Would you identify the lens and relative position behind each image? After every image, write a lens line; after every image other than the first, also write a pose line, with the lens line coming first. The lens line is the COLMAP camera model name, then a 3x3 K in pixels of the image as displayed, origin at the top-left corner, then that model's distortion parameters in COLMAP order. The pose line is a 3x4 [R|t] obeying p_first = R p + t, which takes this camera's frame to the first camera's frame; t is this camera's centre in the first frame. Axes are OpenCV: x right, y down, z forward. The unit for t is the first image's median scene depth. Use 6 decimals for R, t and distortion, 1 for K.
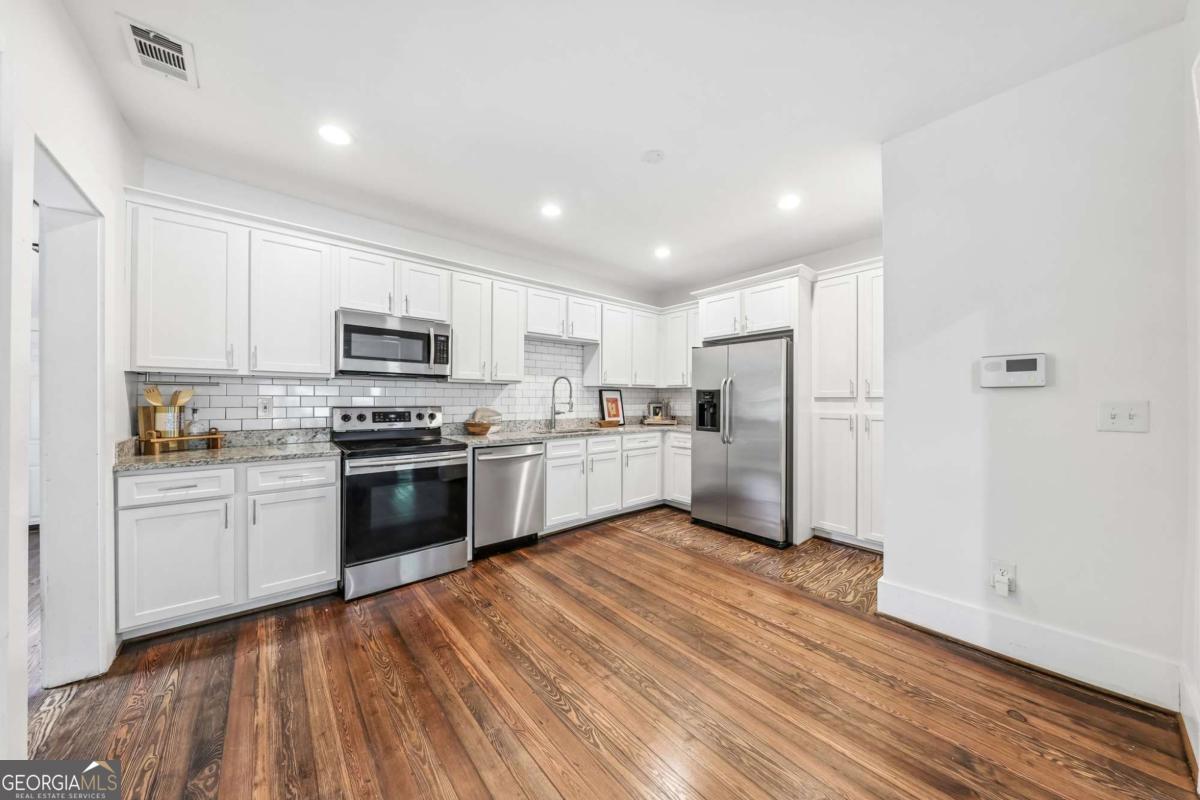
lens RADIAL K [[400.3, 0, 600.6], [0, 400.3, 397.5], [0, 0, 1]] dist [-0.006888, -0.000097]
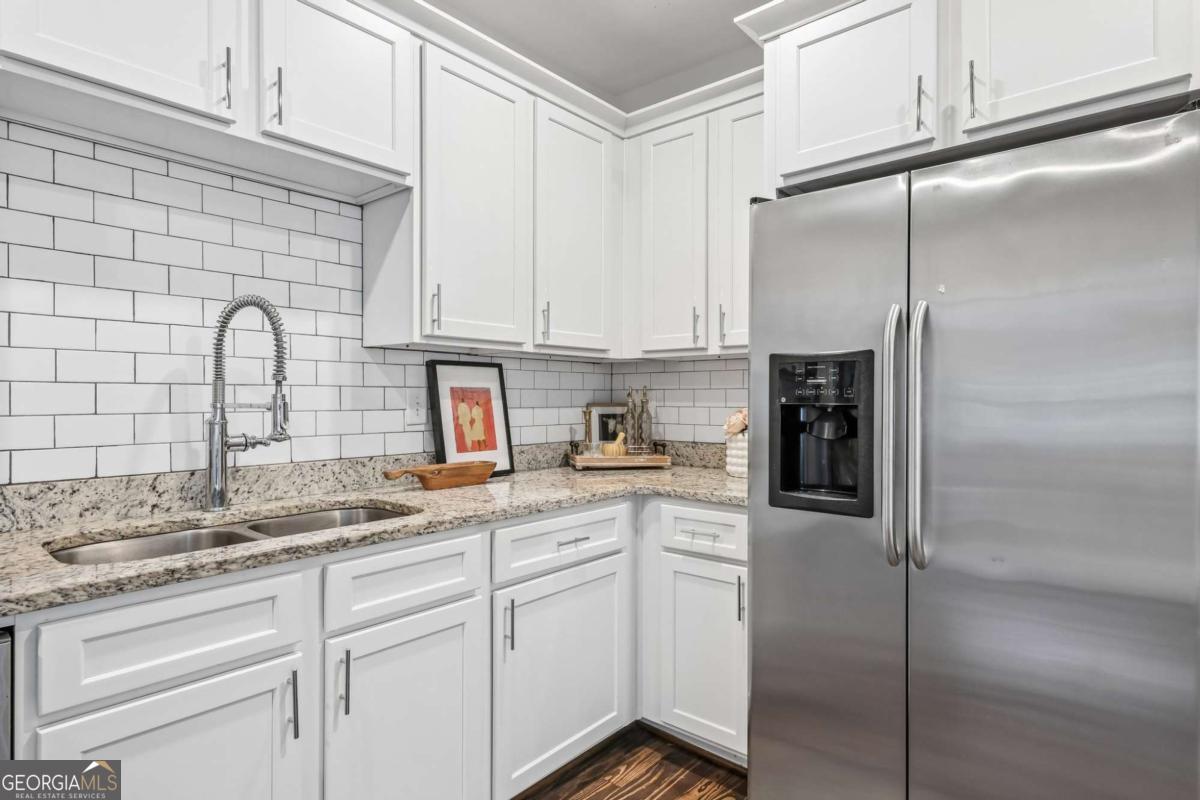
lens RADIAL K [[641.7, 0, 597.8], [0, 641.7, 395.8], [0, 0, 1]] dist [-0.000313, 0.000045]
pose [[0.988413, -0.001348, 0.151781, 0.056166], [0.001211, 0.999999, 0.000992, 0.007660], [-0.151782, -0.000797, 0.988414, 0.552843]]
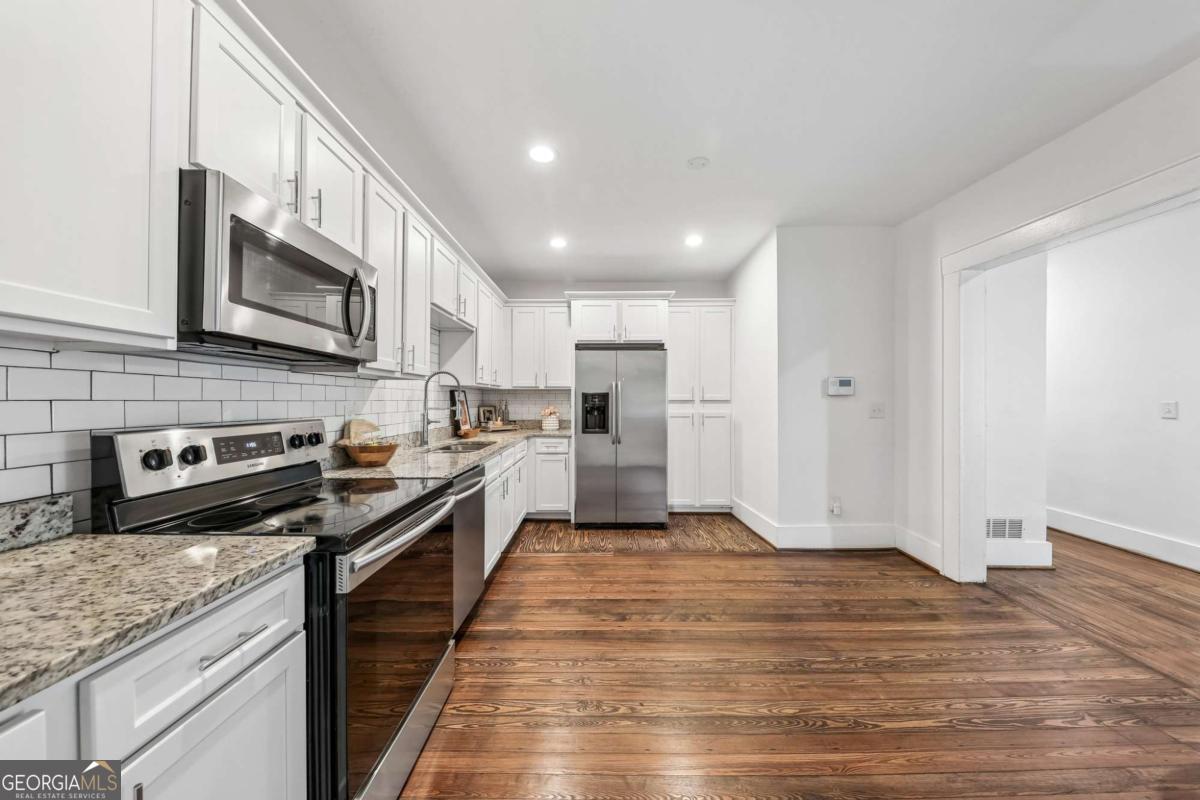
lens RADIAL K [[400.3, 0, 609.8], [0, 400.3, 397.9], [0, 0, 1]] dist [-0.006888, -0.000097]
pose [[0.634413, 0.002673, 0.772990, -0.446732], [-0.002504, 0.999996, -0.001402, -0.004189], [-0.772991, -0.001046, 0.634417, 0.300543]]
